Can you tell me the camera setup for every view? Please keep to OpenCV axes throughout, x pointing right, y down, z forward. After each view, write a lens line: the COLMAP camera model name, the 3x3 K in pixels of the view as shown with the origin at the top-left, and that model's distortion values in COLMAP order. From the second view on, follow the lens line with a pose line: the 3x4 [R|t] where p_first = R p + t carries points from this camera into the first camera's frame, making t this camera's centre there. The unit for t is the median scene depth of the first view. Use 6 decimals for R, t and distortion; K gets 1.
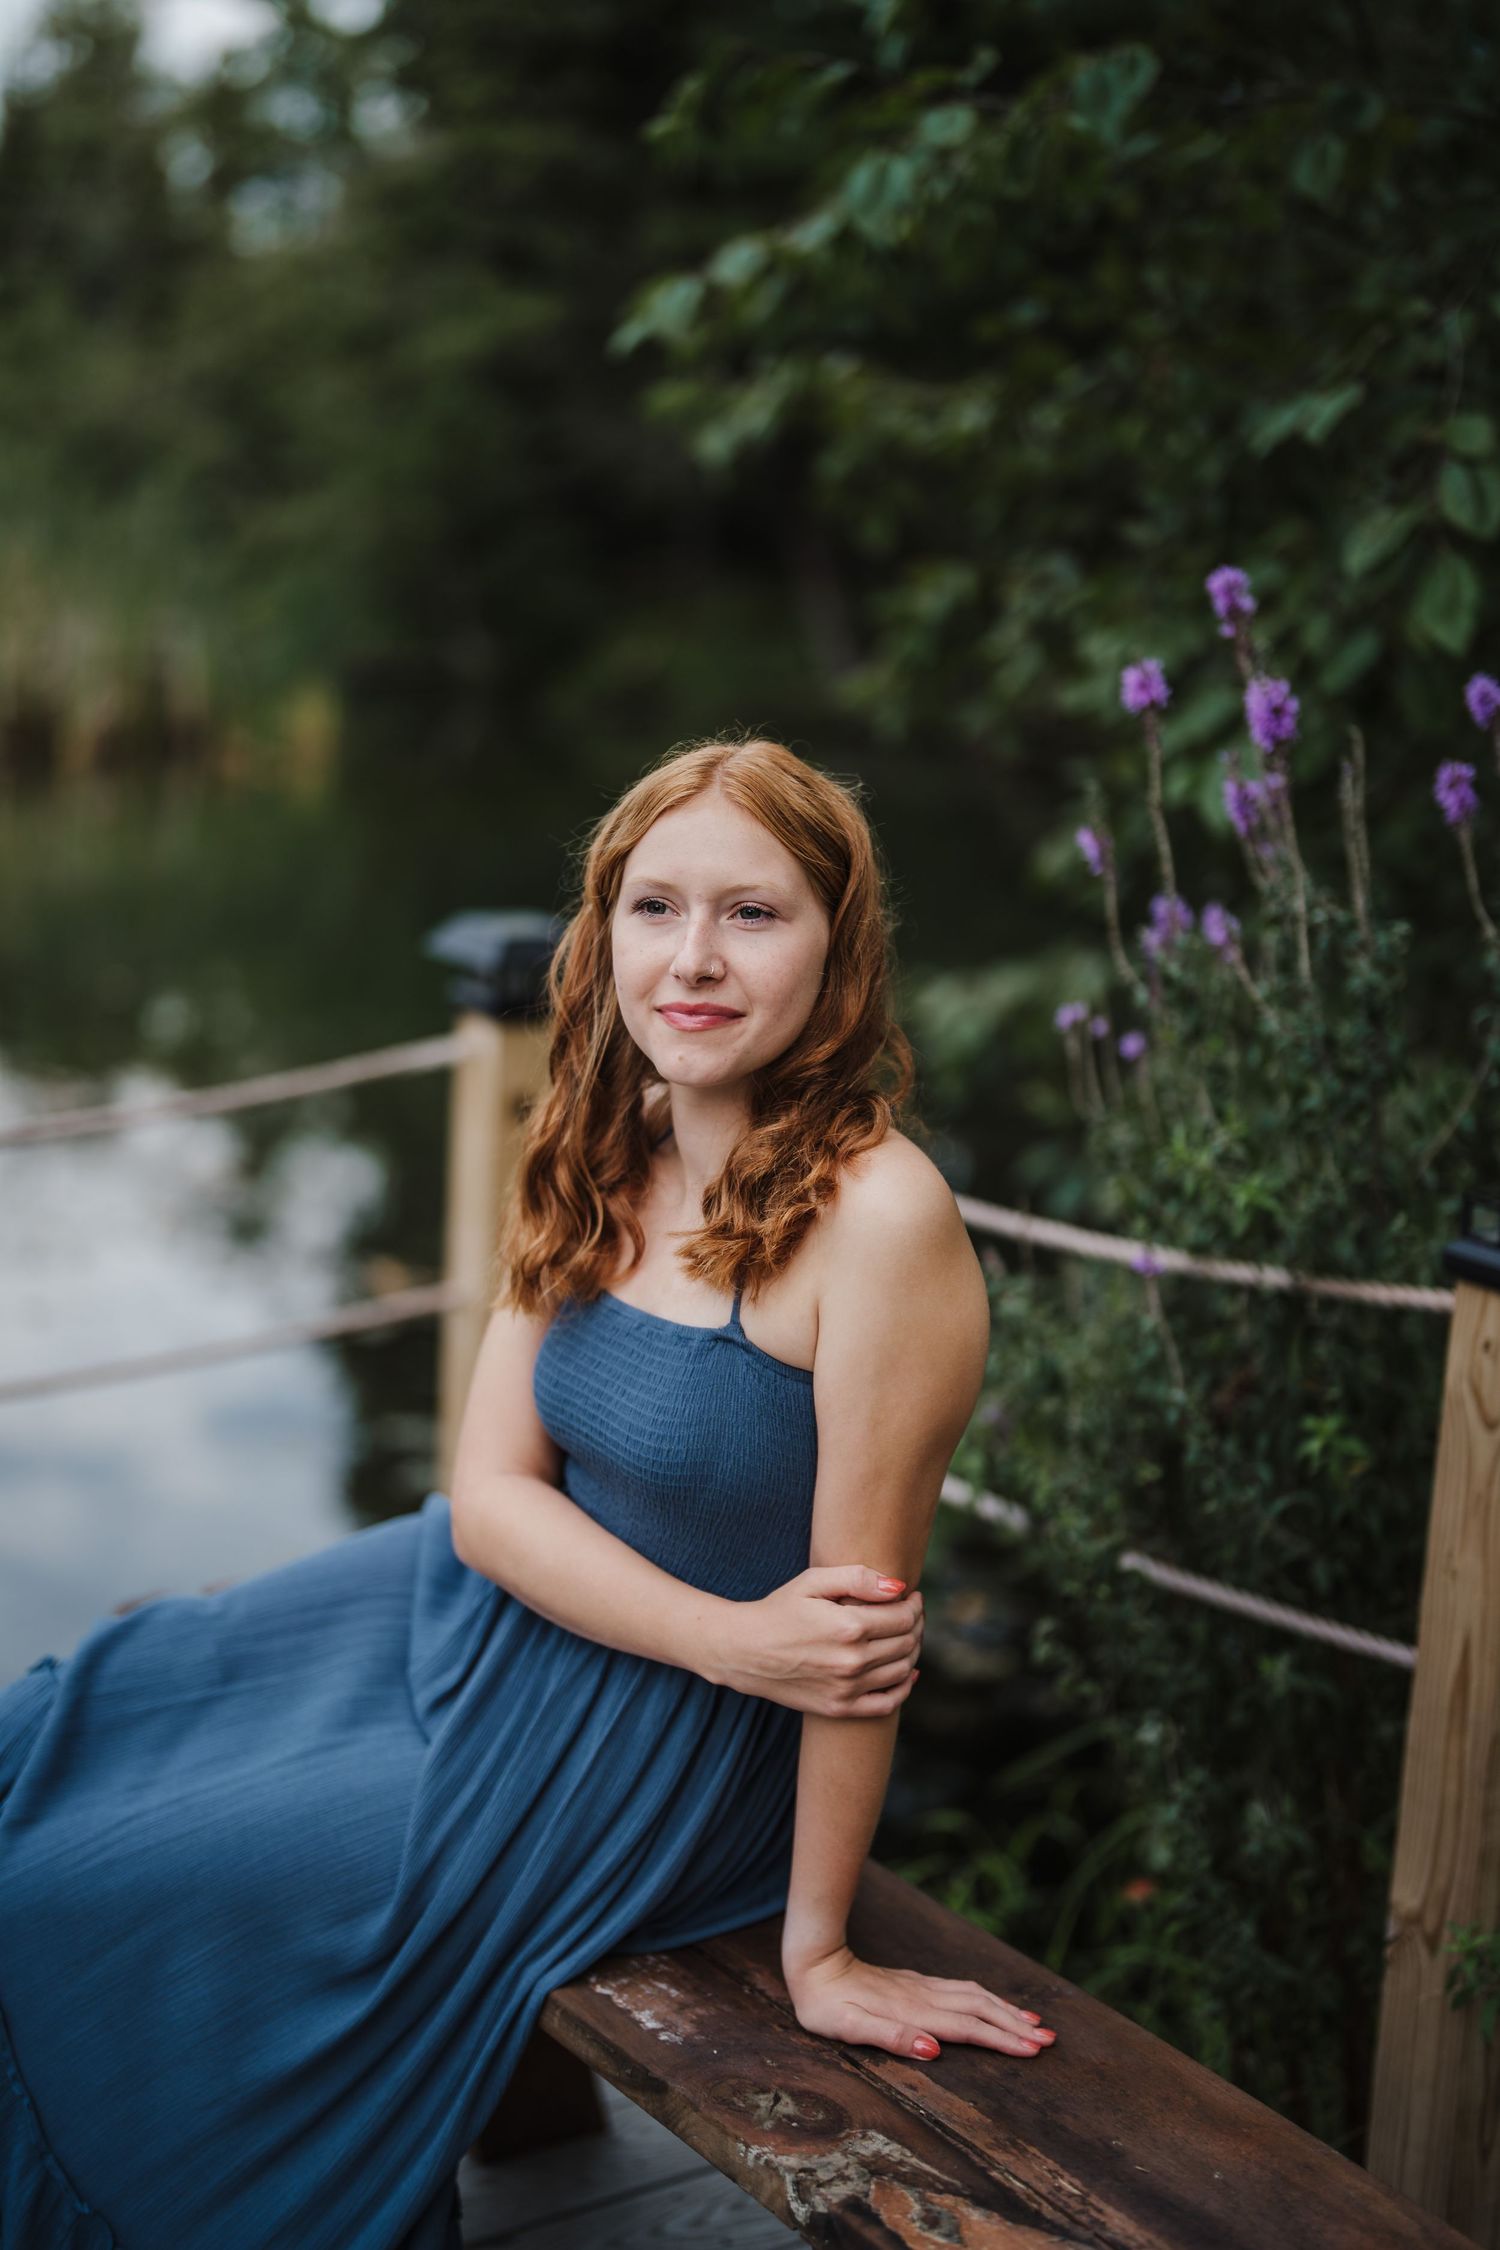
lens RADIAL K [[3165.2, 0, 750.0], [0, 3165.2, 1125.0], [0, 0, 1]] dist [0.010014, 0.007345]
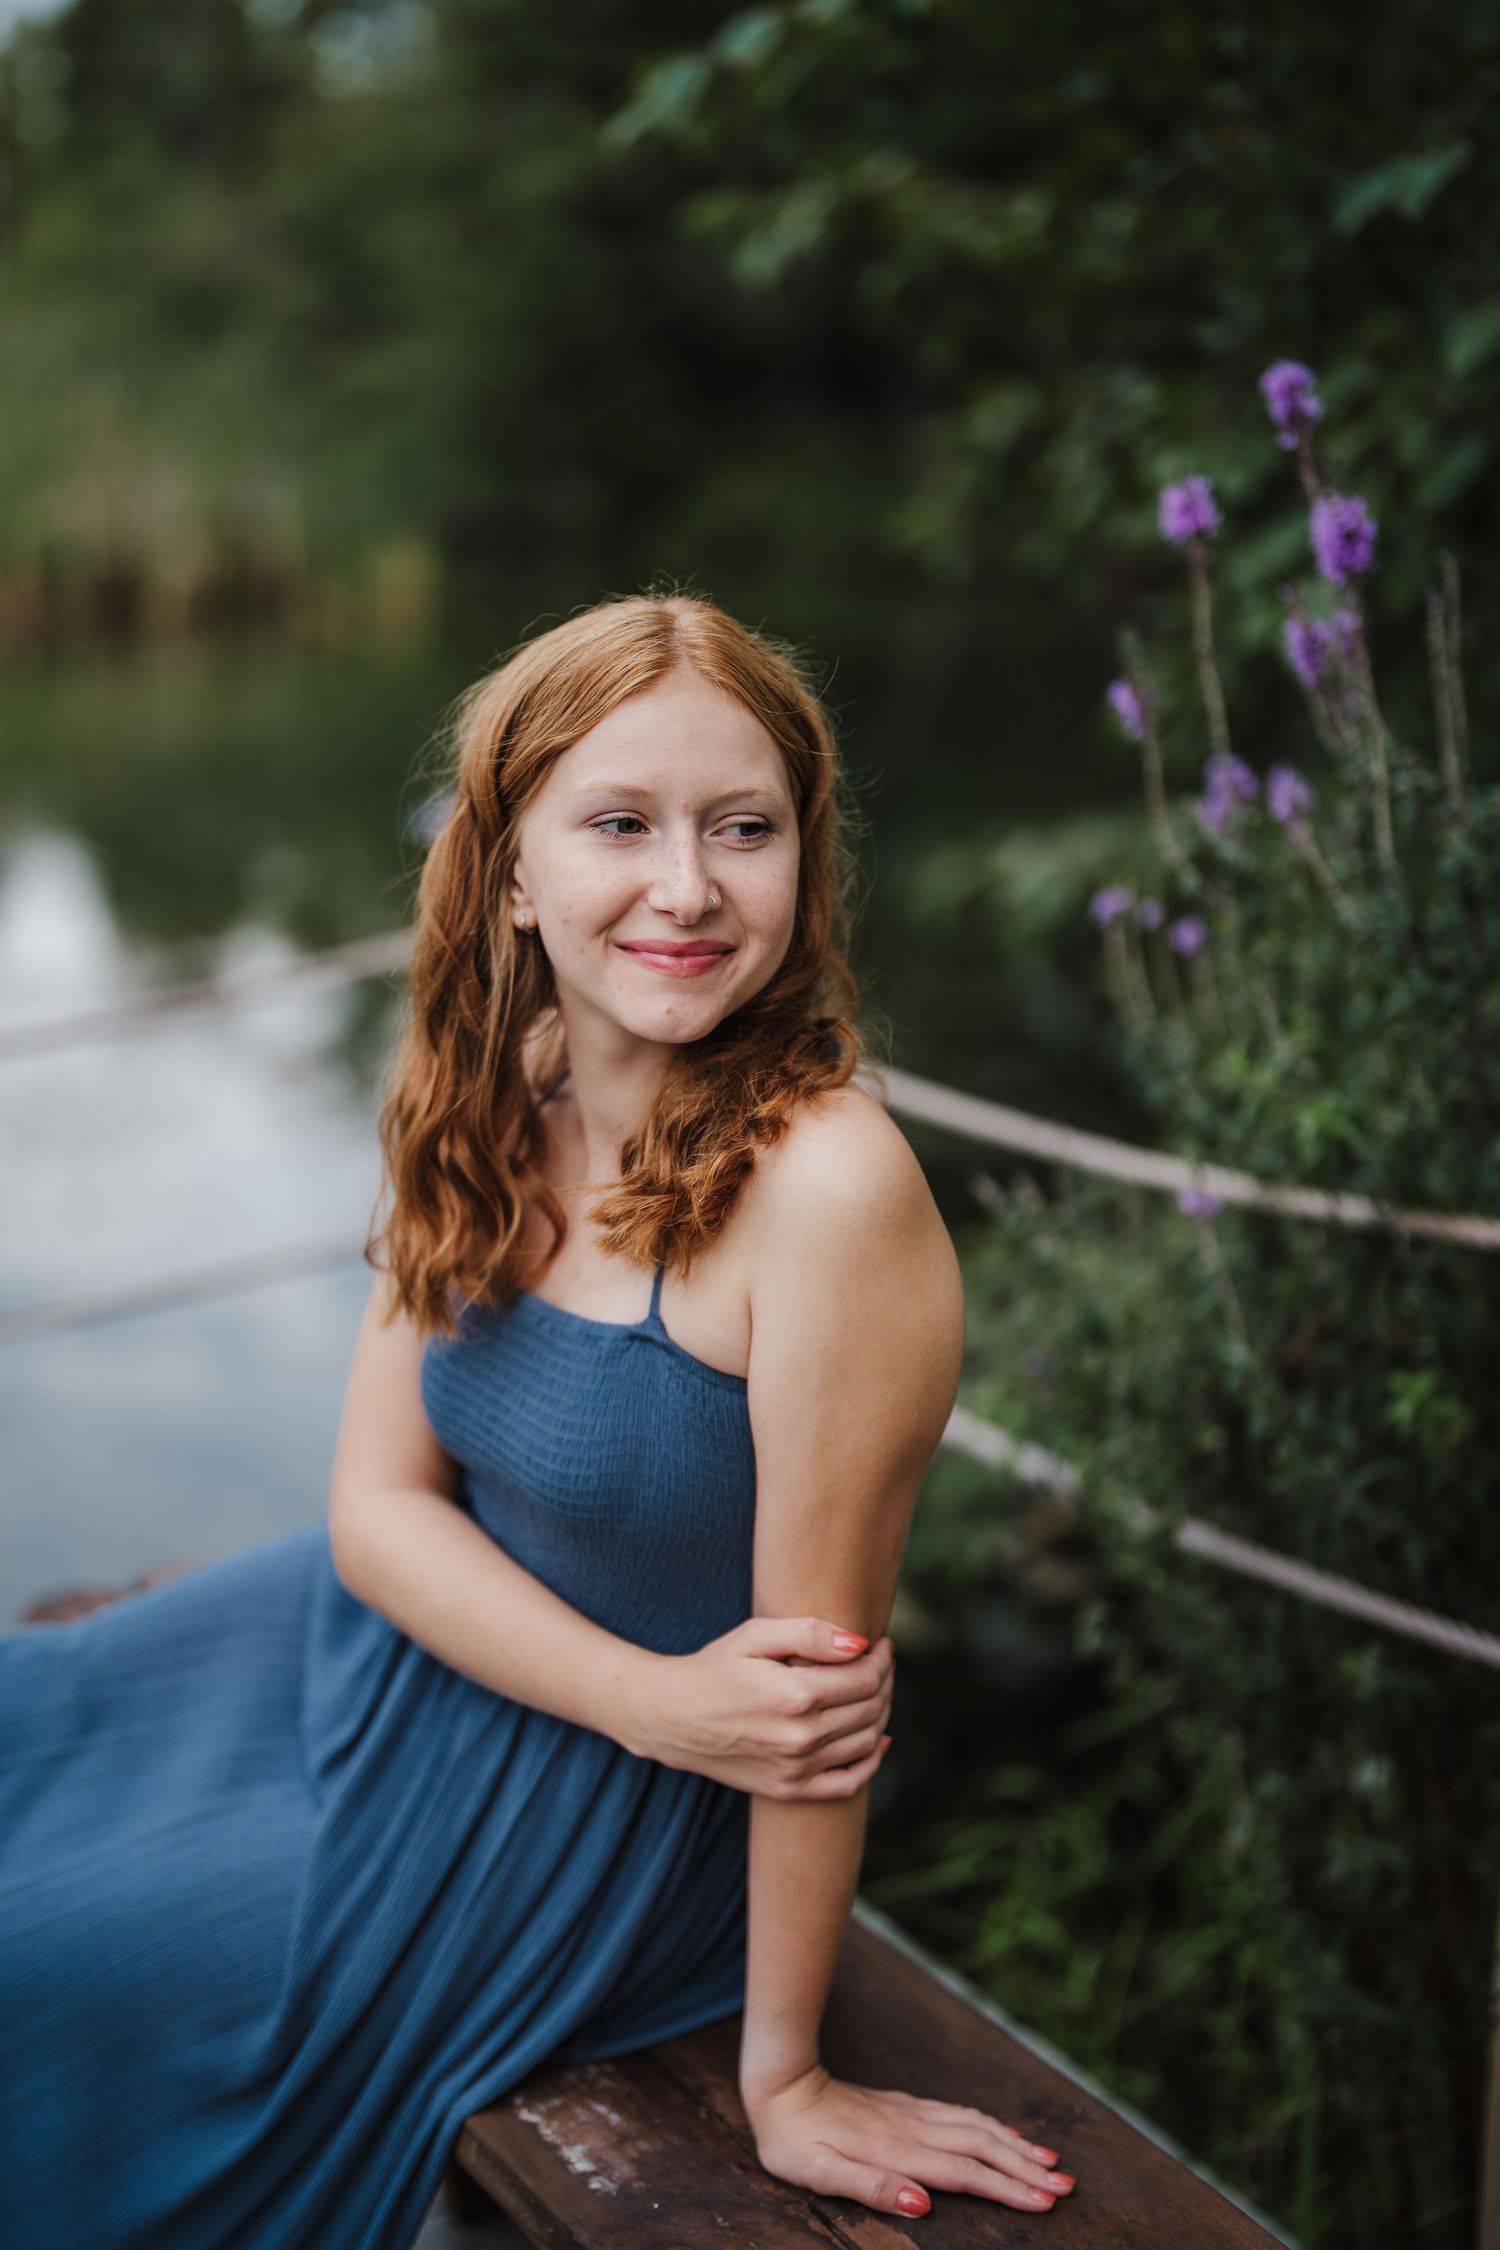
lens RADIAL K [[3221.6, 0, 789.2], [0, 3221.6, 1116.8], [0, 0, 1]] dist [0.041544, 0.137111]
pose [[0.999576, -0.015960, -0.024345, 0.037609], [0.016961, 0.998995, 0.041493, -0.016186], [0.023658, -0.041888, 0.998842, 0.141916]]
